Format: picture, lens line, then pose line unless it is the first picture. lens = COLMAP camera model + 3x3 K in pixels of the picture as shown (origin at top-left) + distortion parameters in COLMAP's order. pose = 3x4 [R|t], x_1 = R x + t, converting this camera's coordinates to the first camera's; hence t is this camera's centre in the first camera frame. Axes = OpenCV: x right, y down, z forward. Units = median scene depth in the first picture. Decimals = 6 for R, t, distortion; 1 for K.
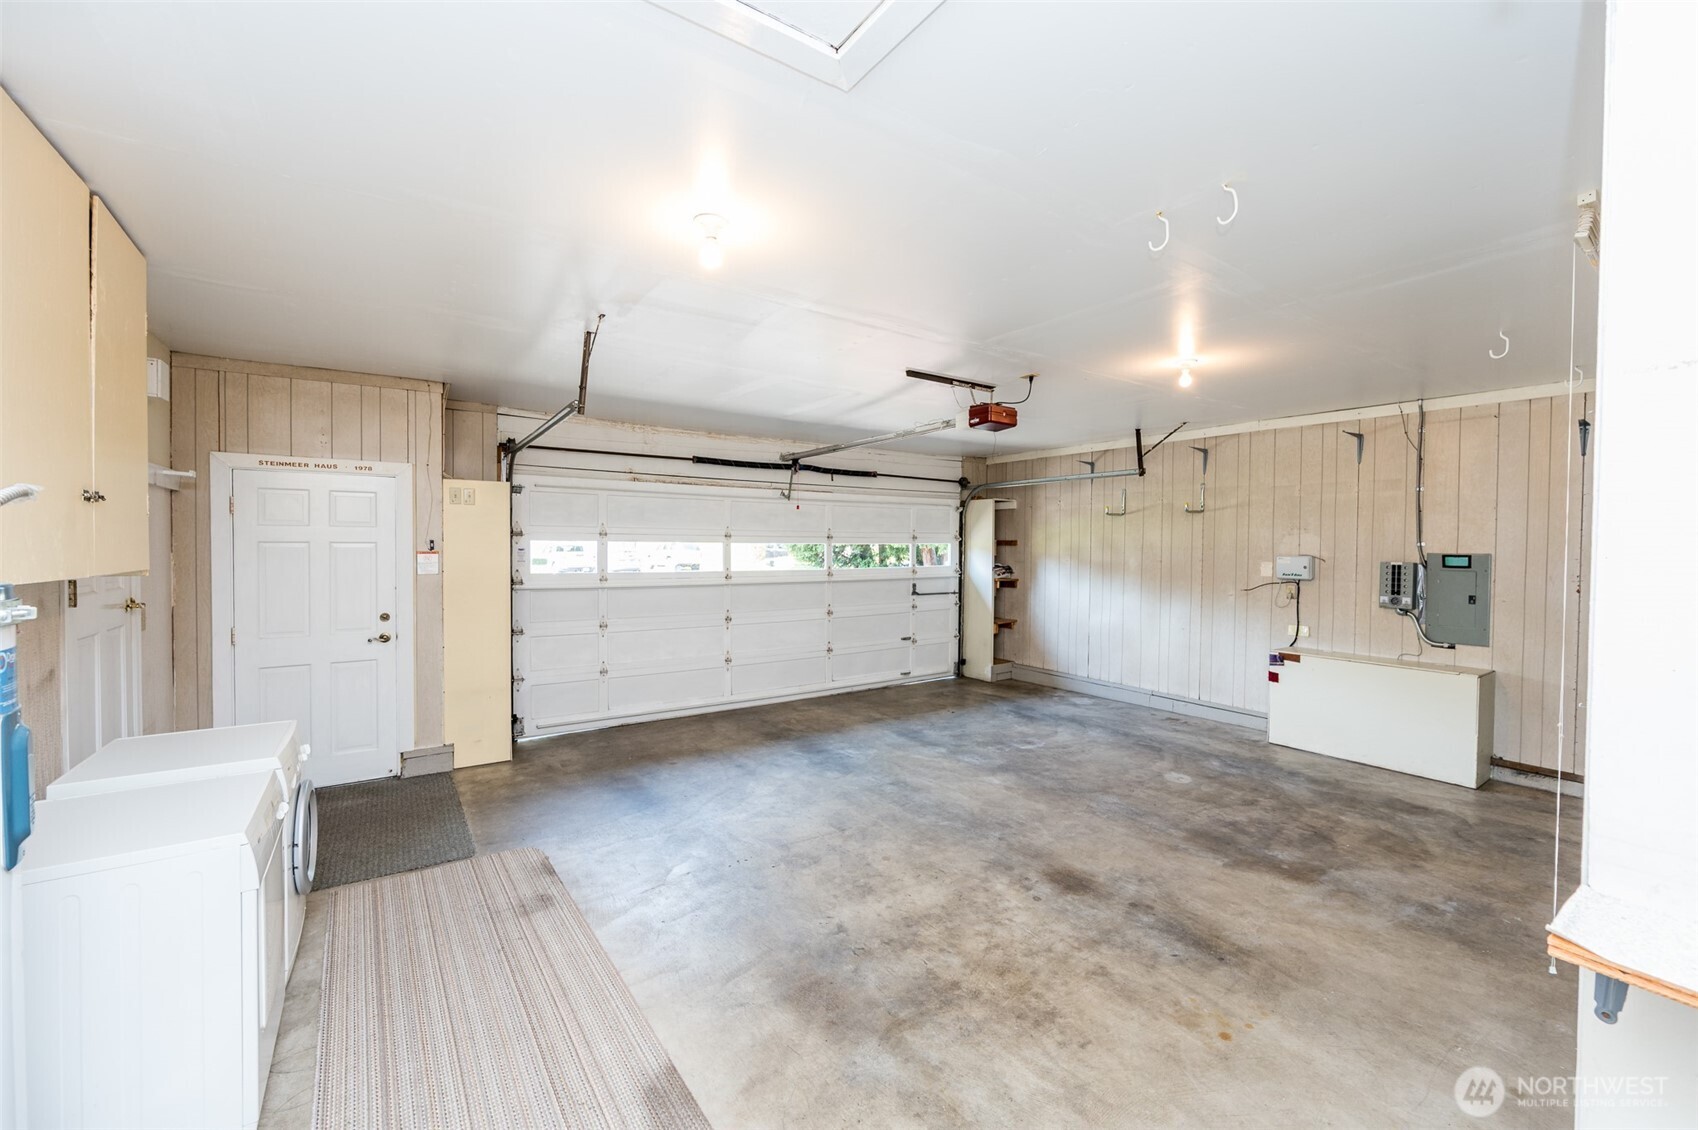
lens RADIAL K [[679.2, 0, 856.9], [0, 679.2, 556.1], [0, 0, 1]] dist [-0.004843, -0.000343]
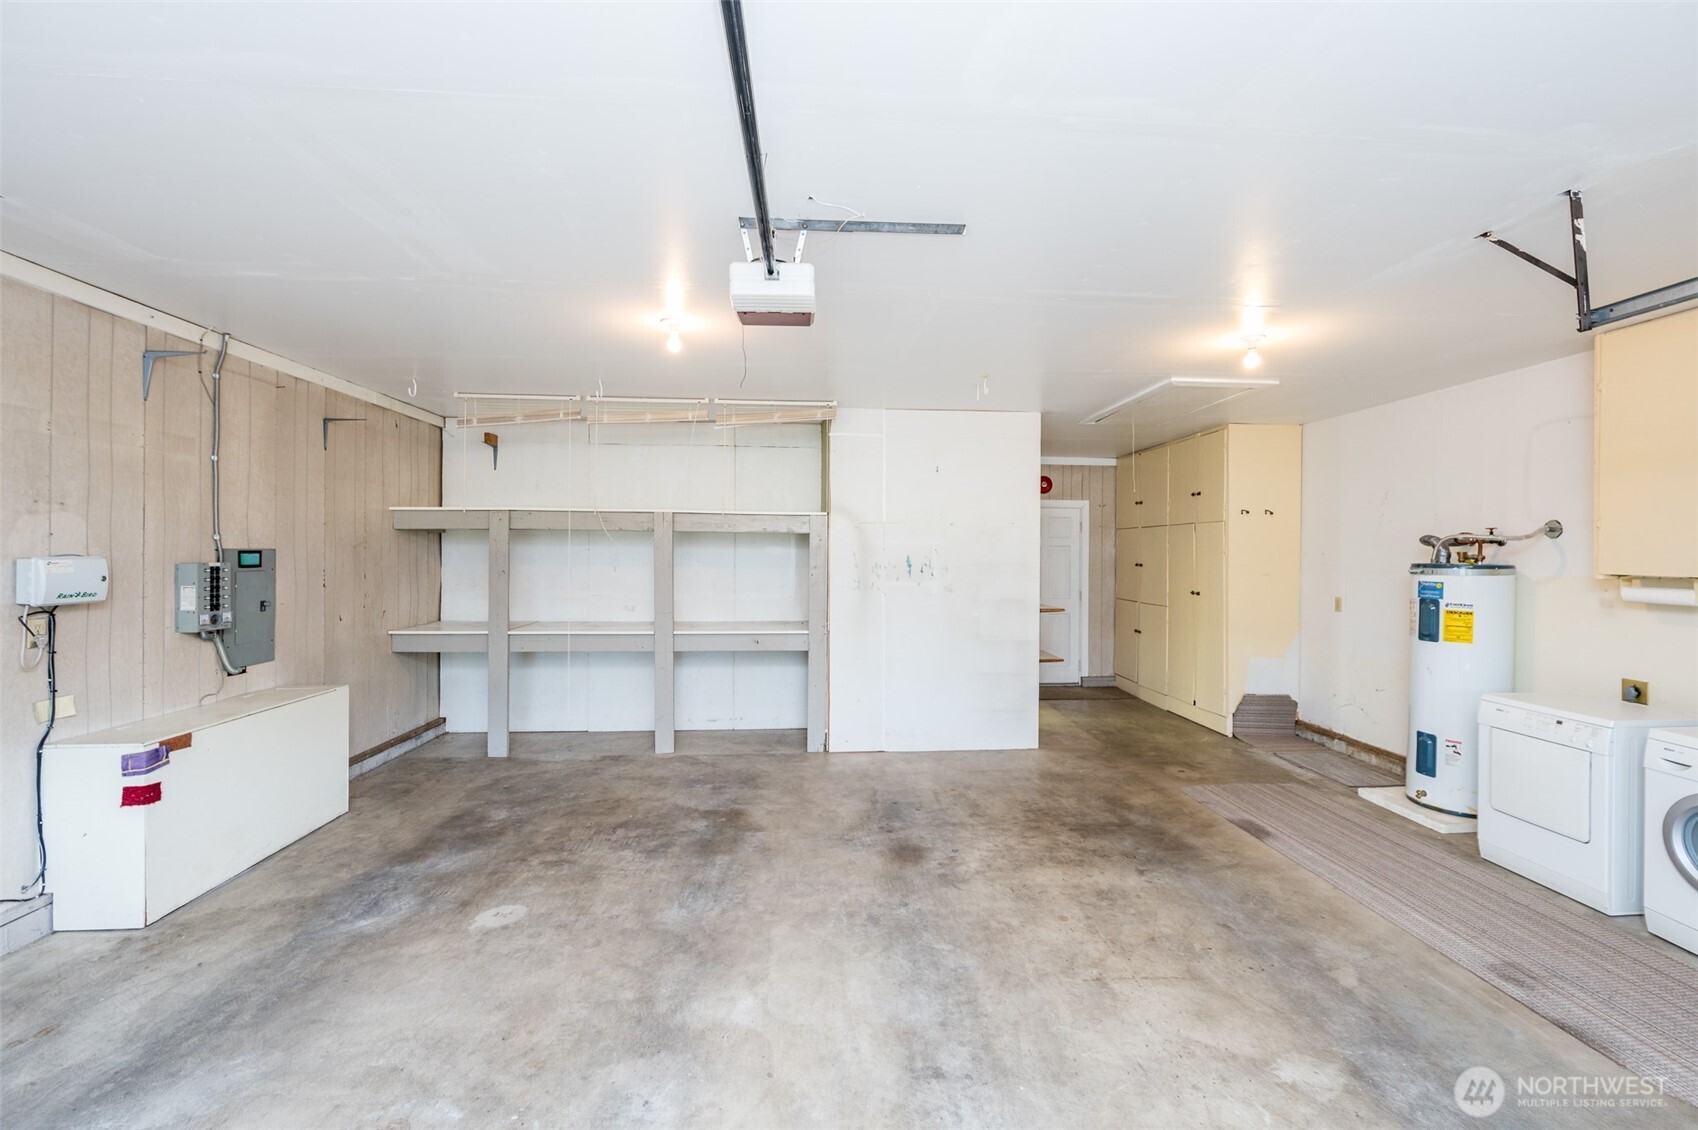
lens RADIAL K [[721.2, 0, 853.4], [0, 721.2, 546.8], [0, 0, 1]] dist [-0.000810, -0.000054]
pose [[-0.859286, -0.011128, 0.511374, -0.160239], [-0.005289, 0.999903, 0.012872, -0.024449], [-0.511467, 0.008356, -0.859262, 1.625071]]
